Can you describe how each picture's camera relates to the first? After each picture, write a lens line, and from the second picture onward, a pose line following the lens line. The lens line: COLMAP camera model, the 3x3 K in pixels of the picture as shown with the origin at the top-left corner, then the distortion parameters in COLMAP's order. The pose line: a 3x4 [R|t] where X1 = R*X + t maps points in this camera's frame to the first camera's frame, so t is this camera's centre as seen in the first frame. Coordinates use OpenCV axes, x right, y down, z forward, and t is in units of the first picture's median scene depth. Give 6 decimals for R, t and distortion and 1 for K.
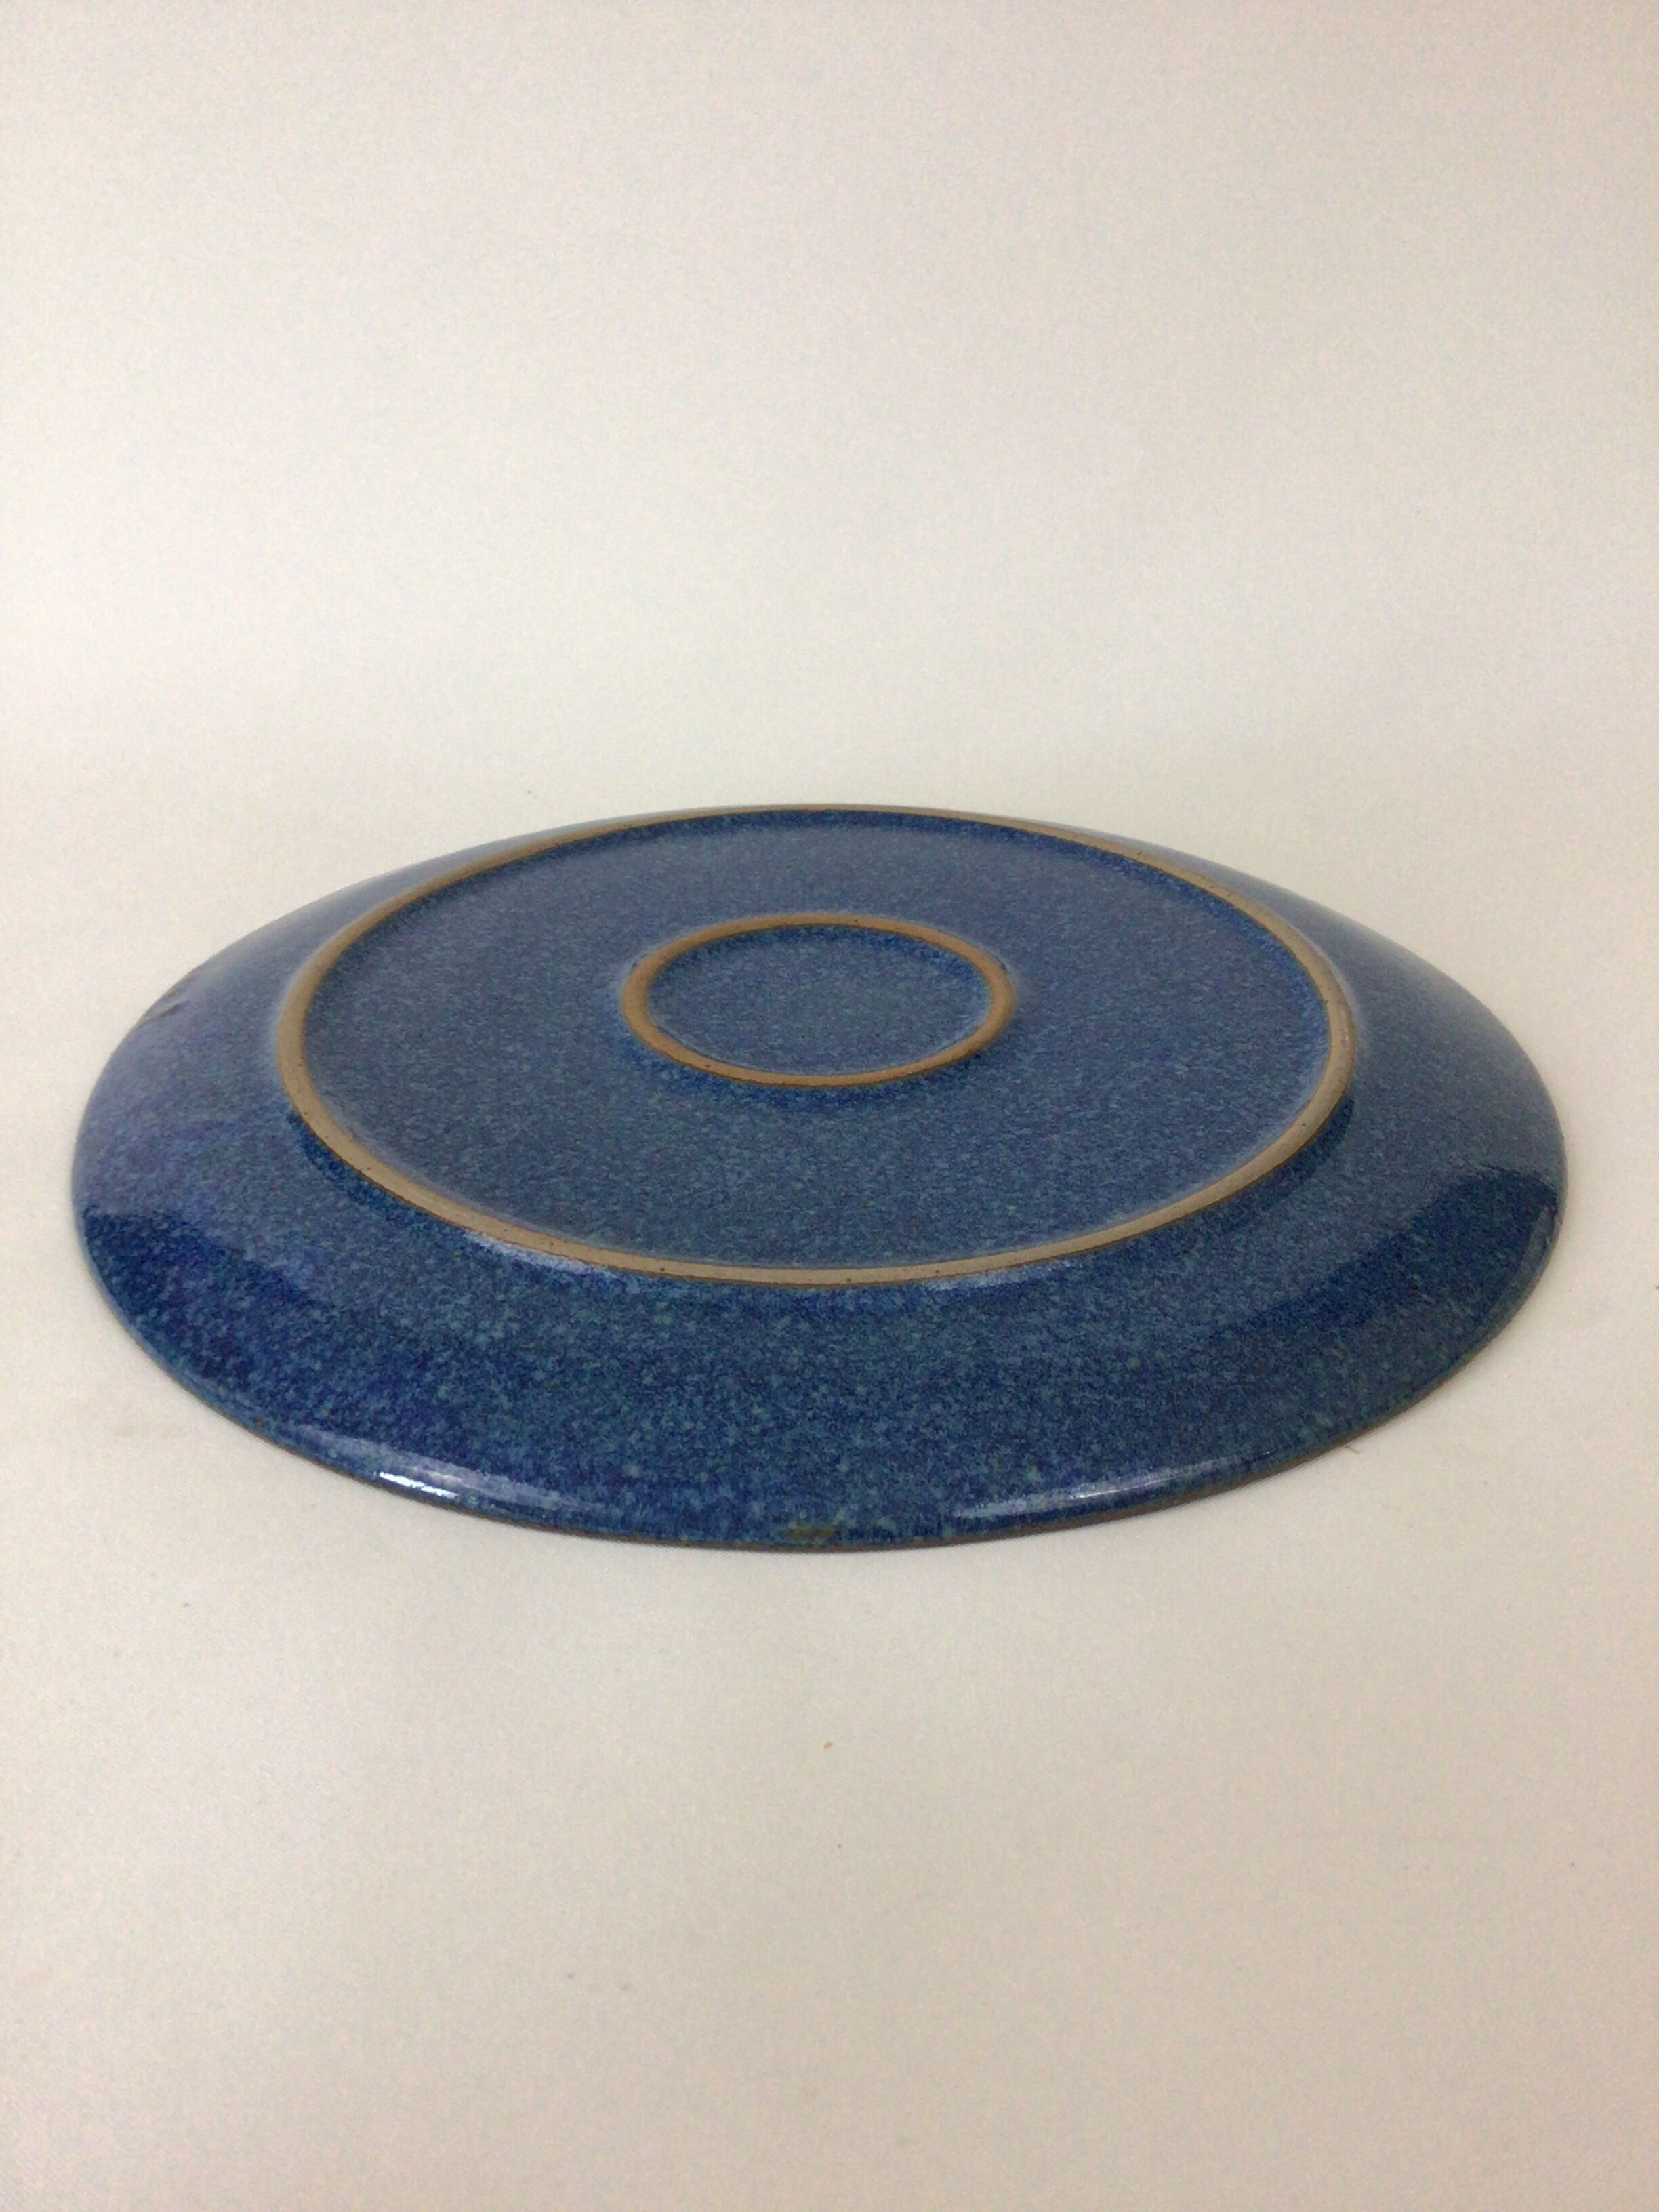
lens RADIAL K [[3089.0, 0, 838.6], [0, 3089.0, 1107.6], [0, 0, 1]] dist [0.200722, 0.000000]
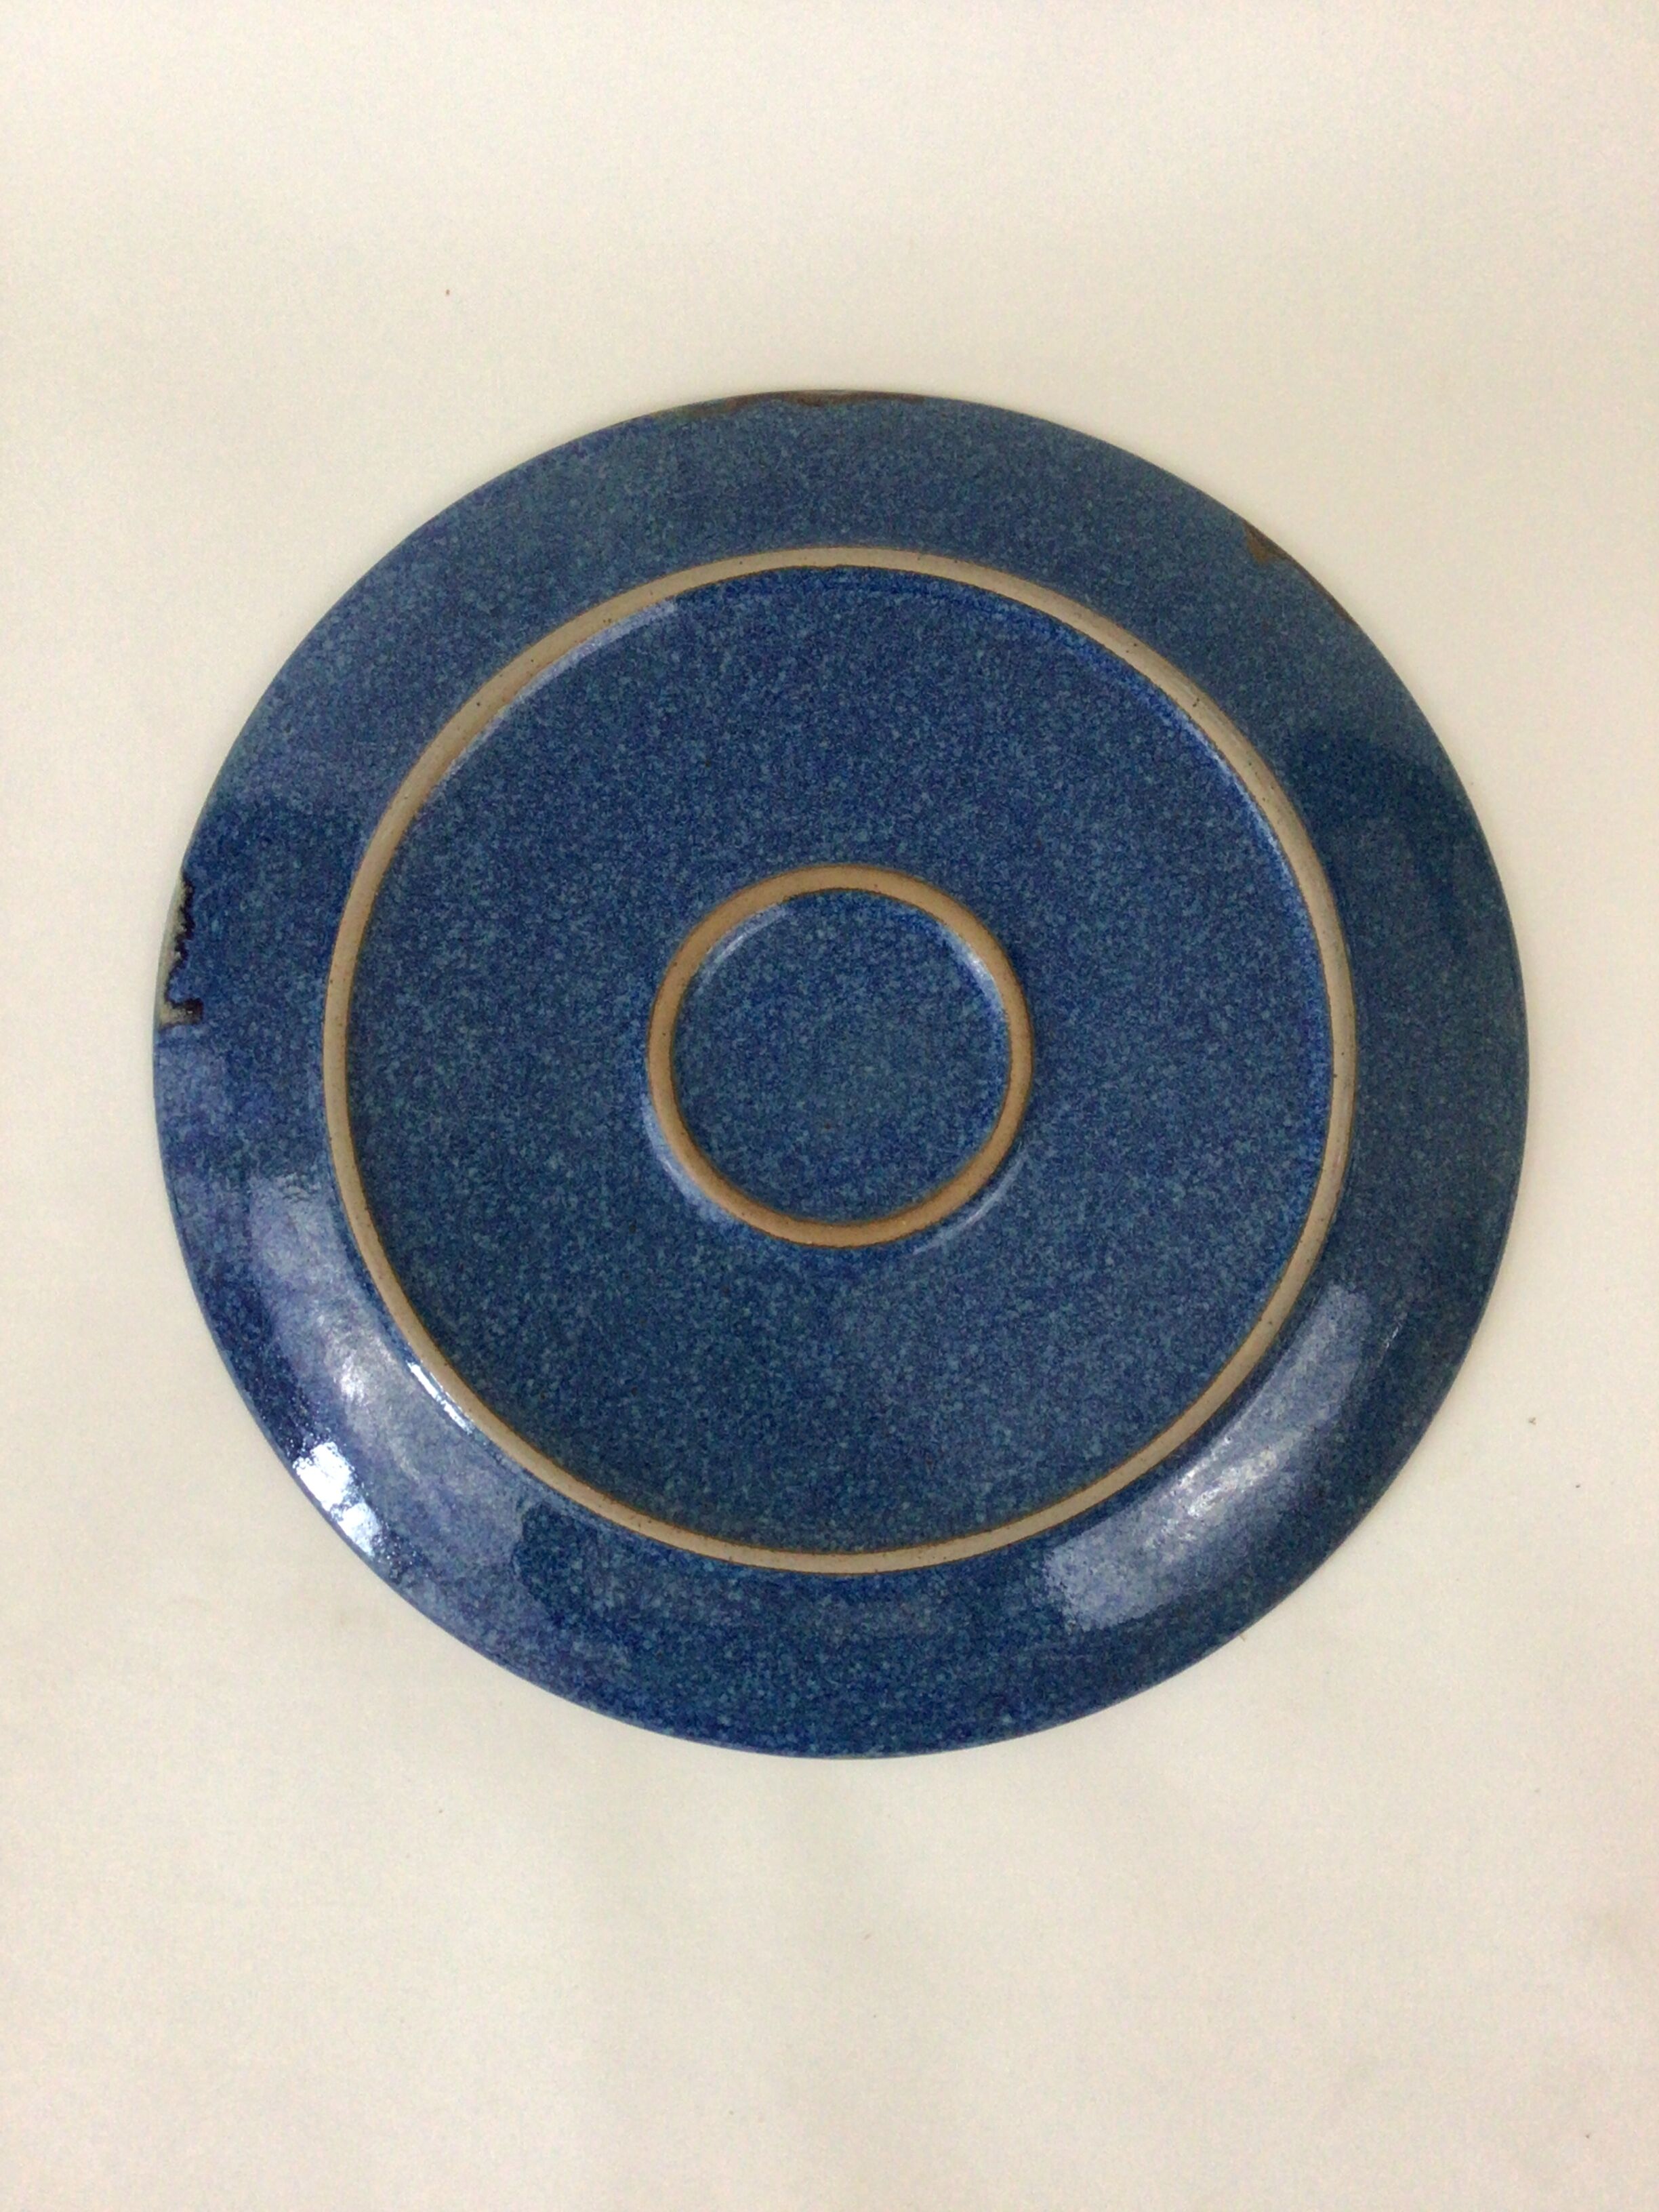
lens RADIAL K [[3089.0, 0, 819.1], [0, 3089.0, 1108.2], [0, 0, 1]] dist [0.200722, 0.000000]
pose [[0.999780, -0.020767, 0.002949, -0.020538], [0.000023, 0.141684, 0.989912, -1.267480], [-0.020975, -0.989694, 0.141653, 1.021361]]
